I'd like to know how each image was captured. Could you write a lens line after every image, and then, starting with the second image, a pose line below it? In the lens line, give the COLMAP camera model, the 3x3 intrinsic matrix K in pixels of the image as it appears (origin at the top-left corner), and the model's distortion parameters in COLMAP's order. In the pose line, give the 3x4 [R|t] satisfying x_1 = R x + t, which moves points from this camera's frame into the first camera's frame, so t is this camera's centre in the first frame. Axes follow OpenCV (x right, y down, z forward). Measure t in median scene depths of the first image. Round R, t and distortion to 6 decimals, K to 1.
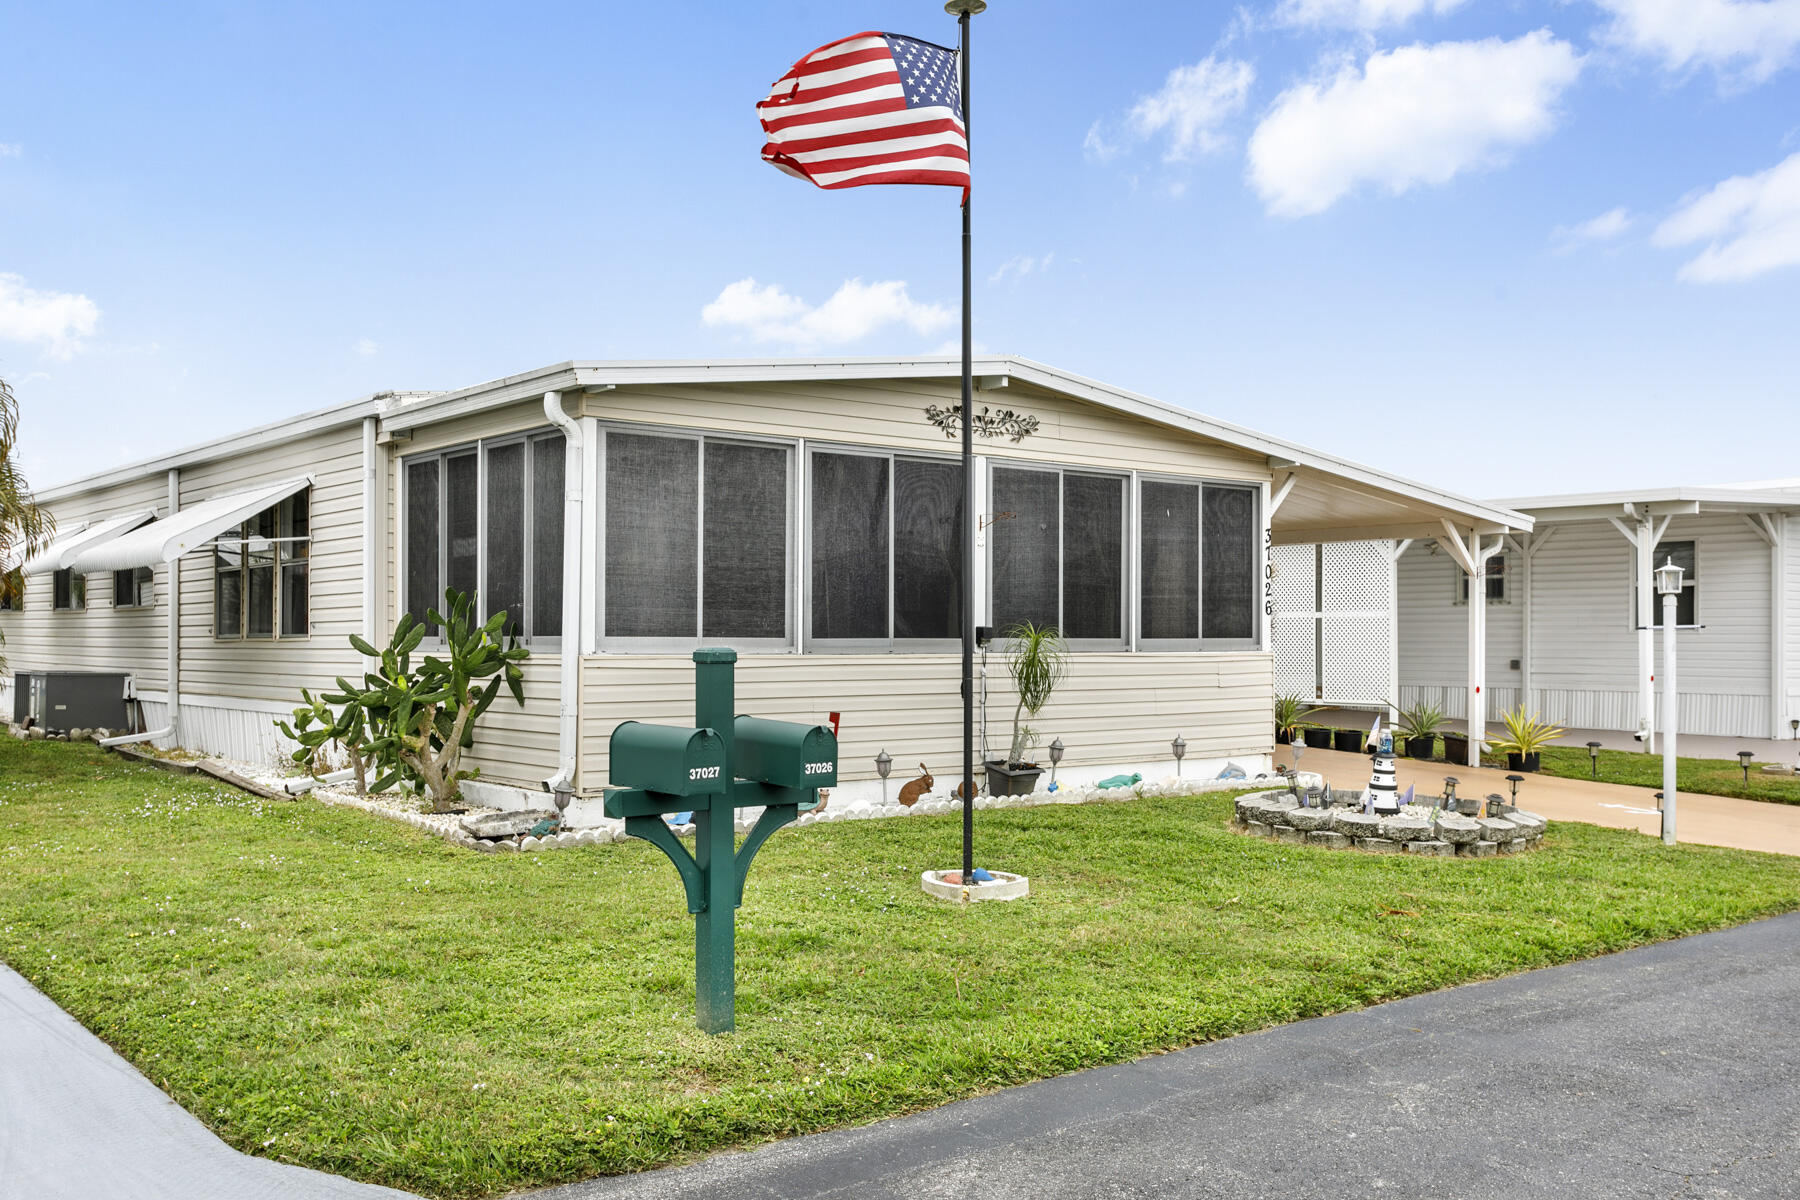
lens RADIAL K [[1670.2, 0, 899.5], [0, 1670.2, 602.1], [0, 0, 1]] dist [-0.000210, 0.000000]
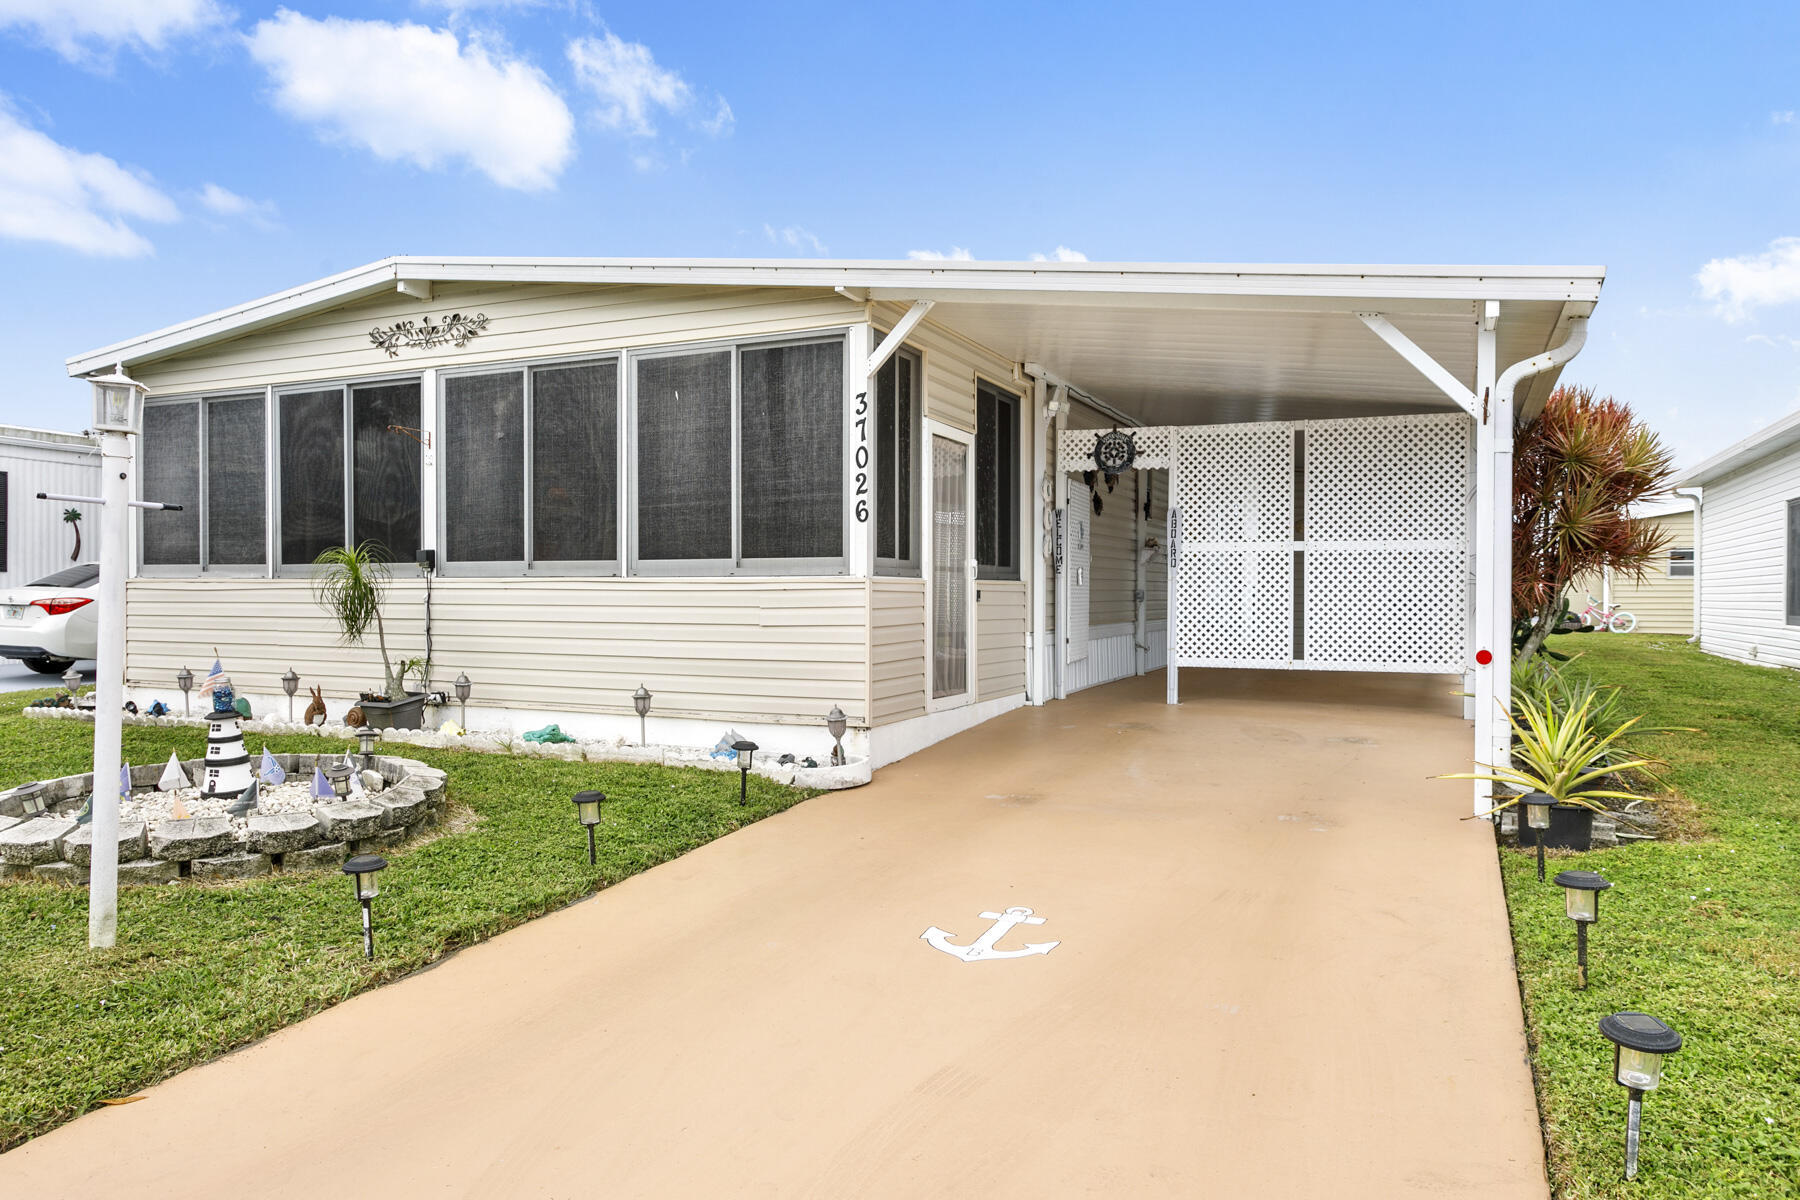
lens RADIAL K [[1251.4, 0, 905.7], [0, 1251.4, 602.1], [0, 0, 1]] dist [-0.059116, -0.000547]
pose [[0.450209, -0.000444, -0.892923, 0.762446], [0.011872, 0.999914, 0.005489, 0.041767], [0.892844, -0.013072, 0.450176, 0.885547]]
